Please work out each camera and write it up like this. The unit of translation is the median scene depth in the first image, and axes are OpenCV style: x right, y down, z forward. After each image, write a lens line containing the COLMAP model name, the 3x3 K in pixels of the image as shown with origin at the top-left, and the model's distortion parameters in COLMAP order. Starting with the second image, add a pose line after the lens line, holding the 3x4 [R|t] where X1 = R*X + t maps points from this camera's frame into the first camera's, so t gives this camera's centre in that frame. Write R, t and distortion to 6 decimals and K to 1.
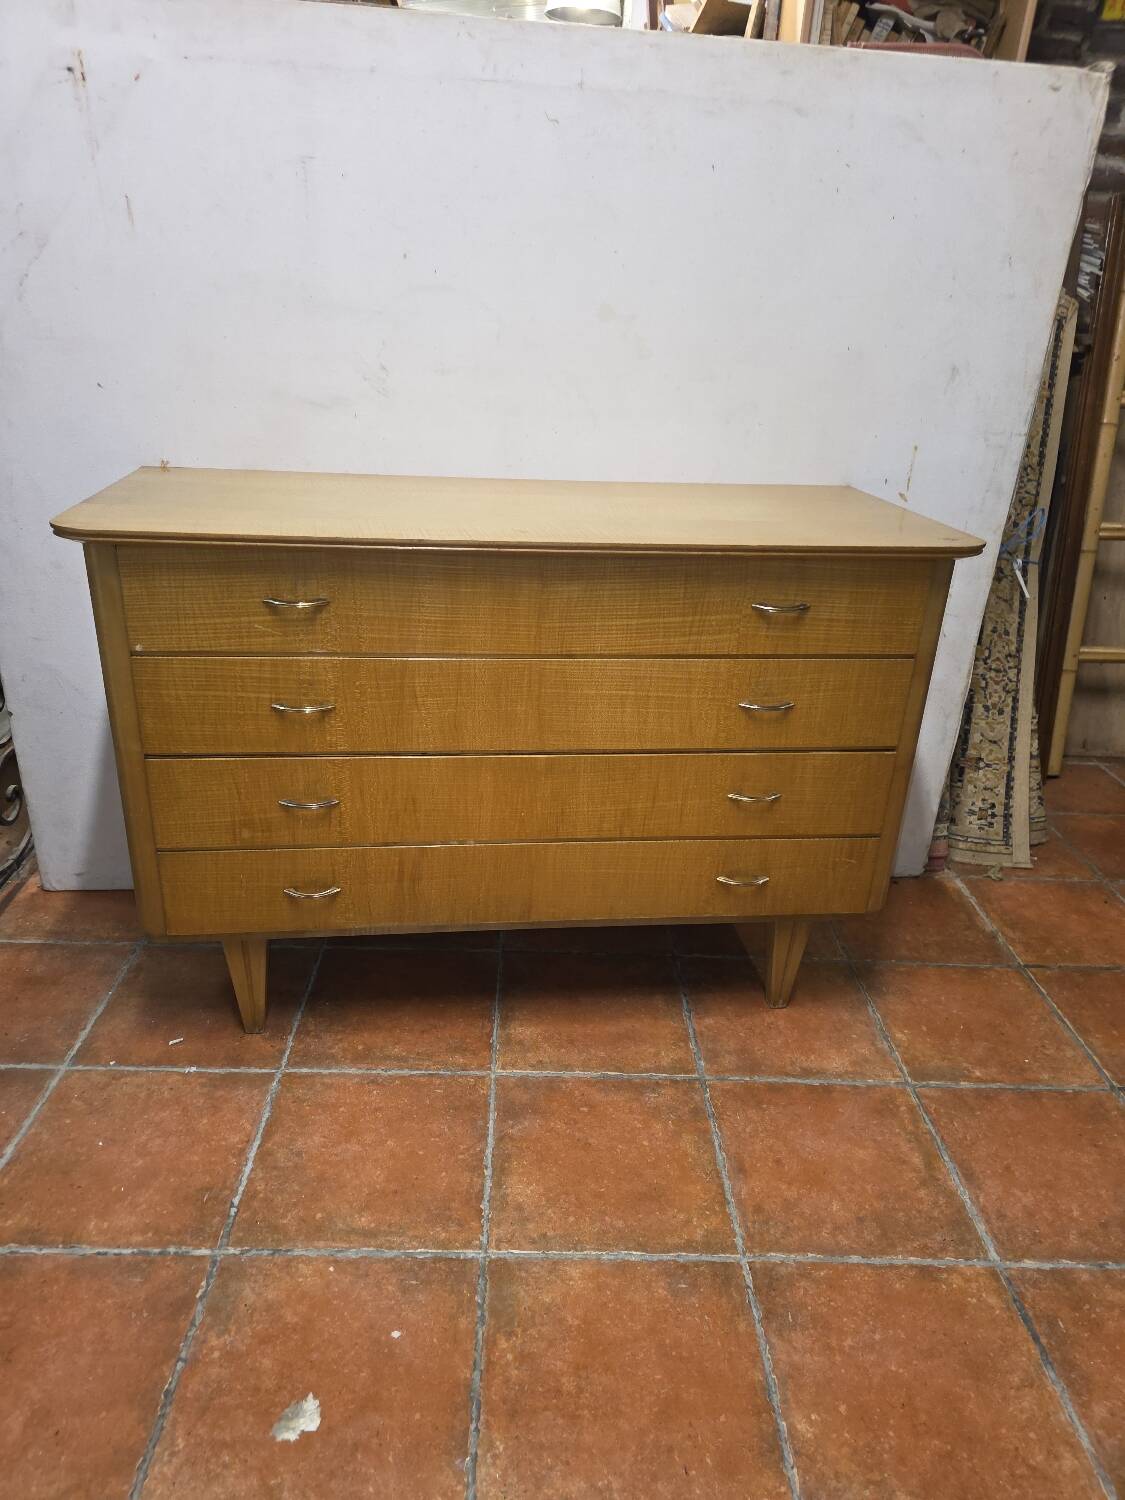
lens RADIAL K [[1025.9, 0, 562.5], [0, 1025.9, 750.0], [0, 0, 1]] dist [0.048233, -0.033726]
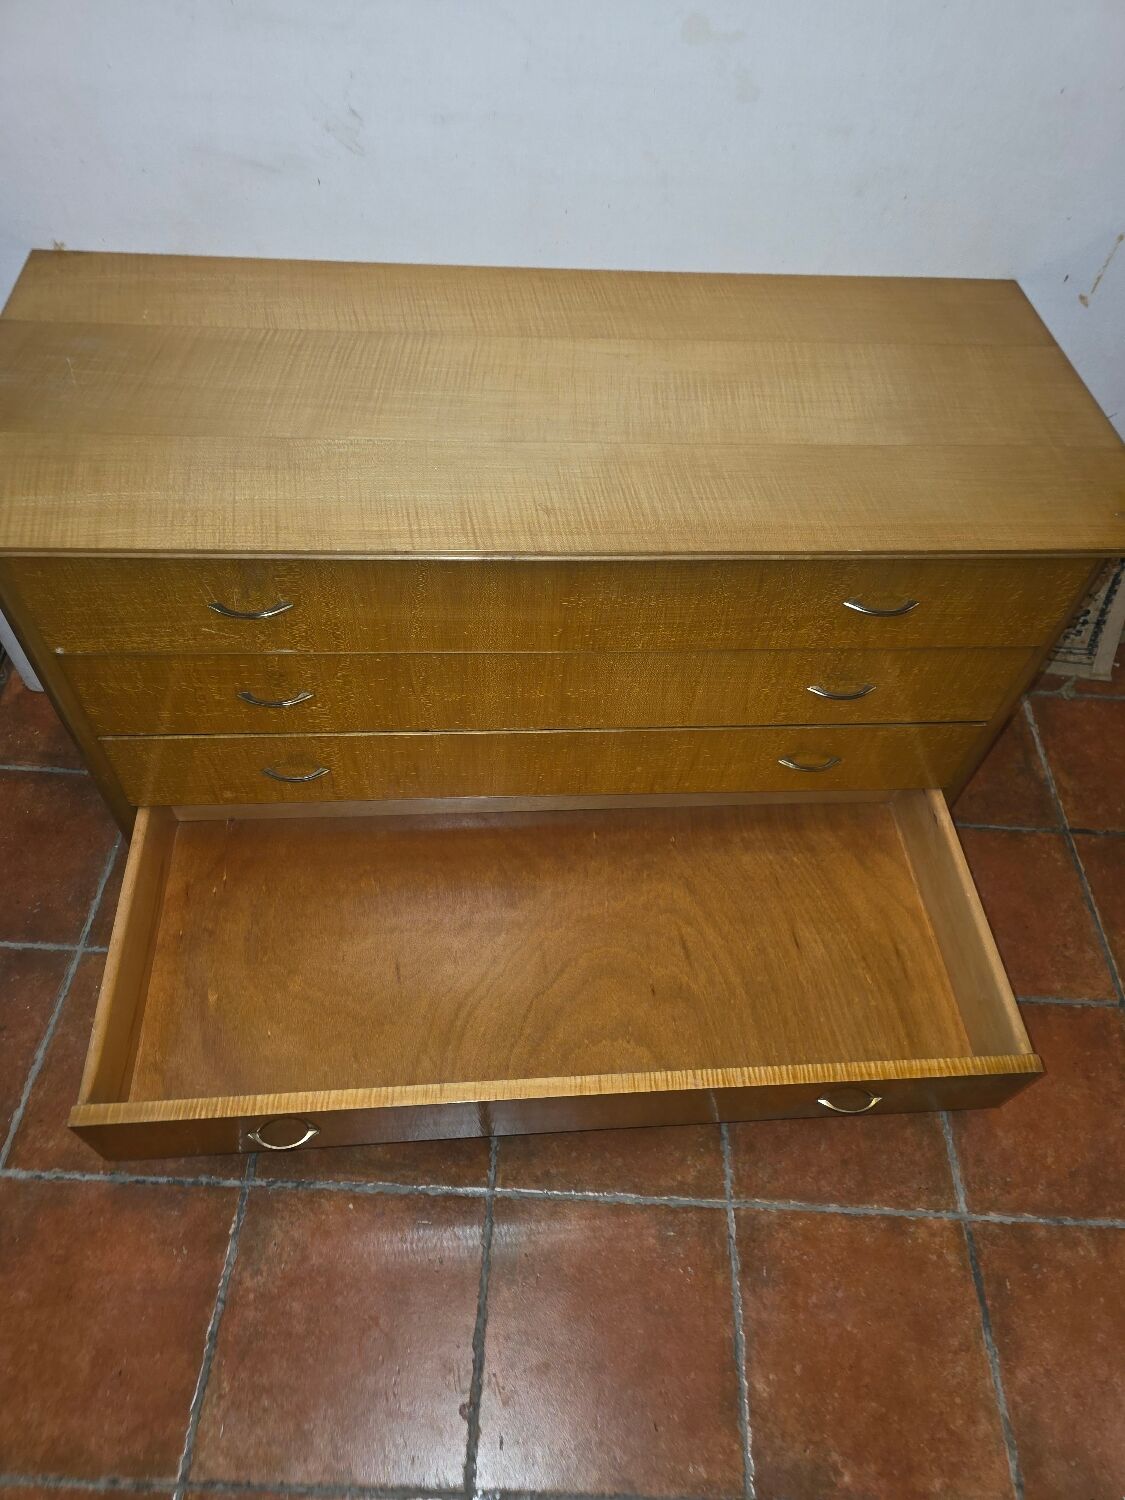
lens RADIAL K [[1029.6, 0, 576.6], [0, 1029.6, 754.0], [0, 0, 1]] dist [0.044067, -0.036119]
pose [[0.998489, 0.053746, -0.011482, 0.001548], [-0.041345, 0.872223, 0.487358, -0.427070], [0.036209, -0.486147, 0.873127, 0.265823]]
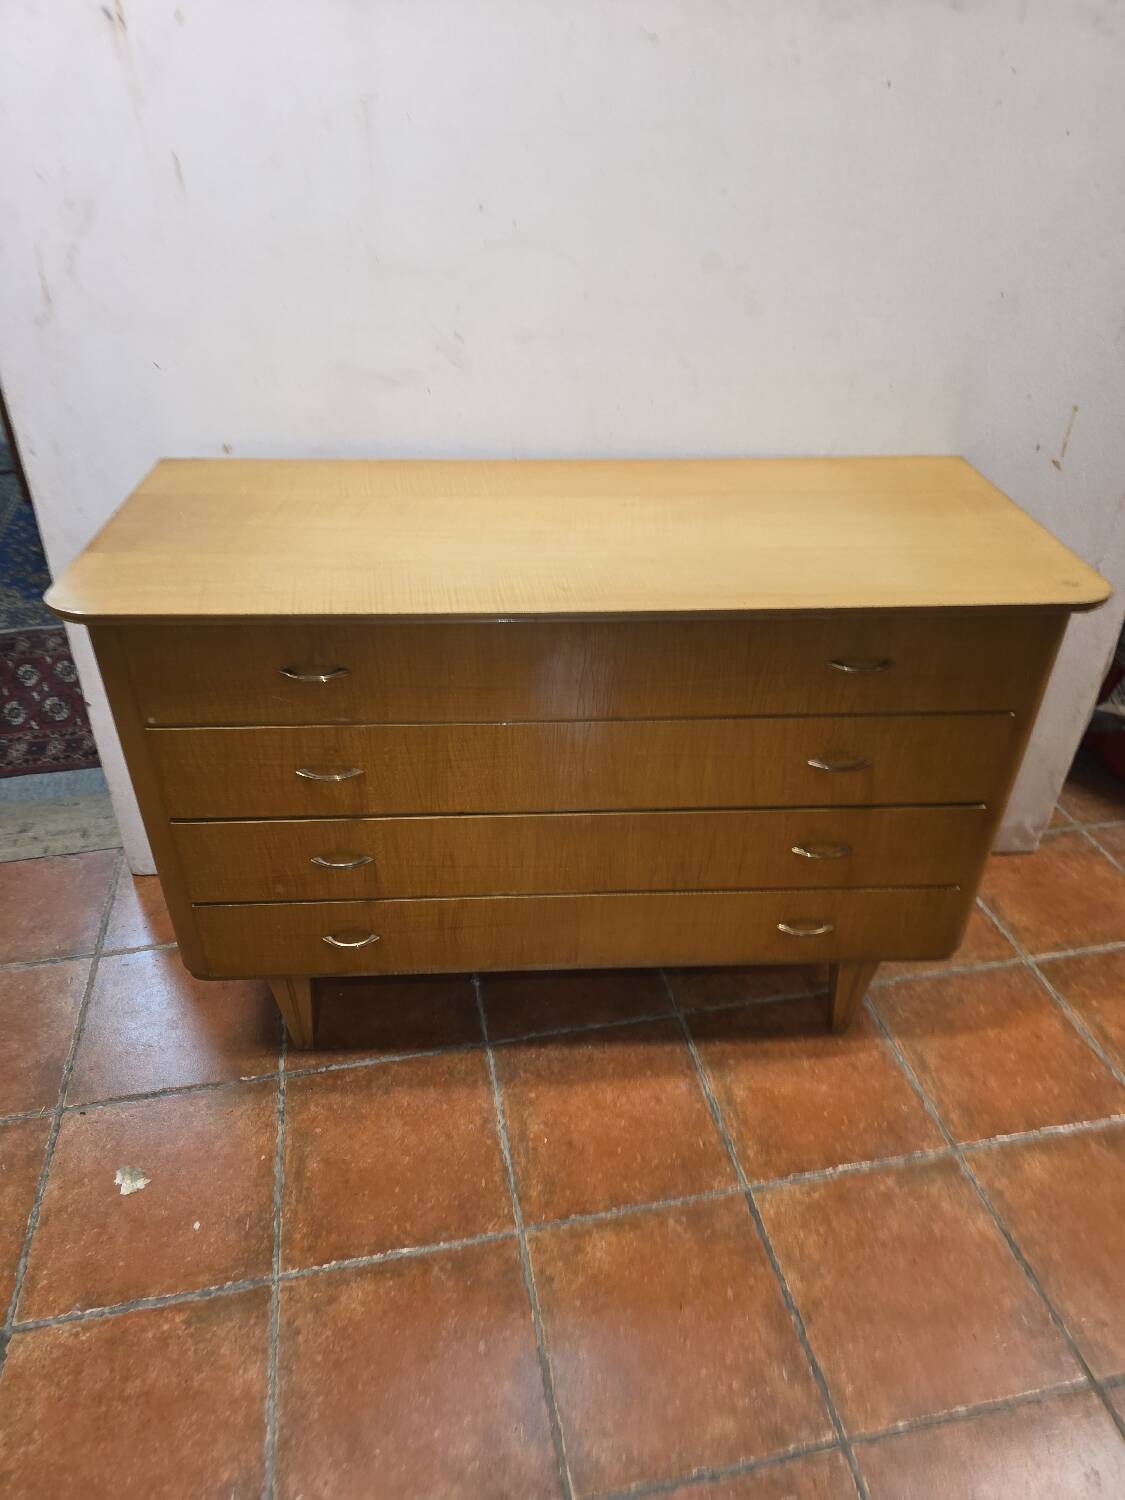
lens RADIAL K [[1026.9, 0, 556.3], [0, 1026.9, 738.2], [0, 0, 1]] dist [0.039286, -0.025620]
pose [[0.171713, 0.513334, -0.840834, 0.553847], [-0.387701, 0.819850, 0.421348, -0.498020], [0.905651, 0.253641, 0.339799, 0.724808]]
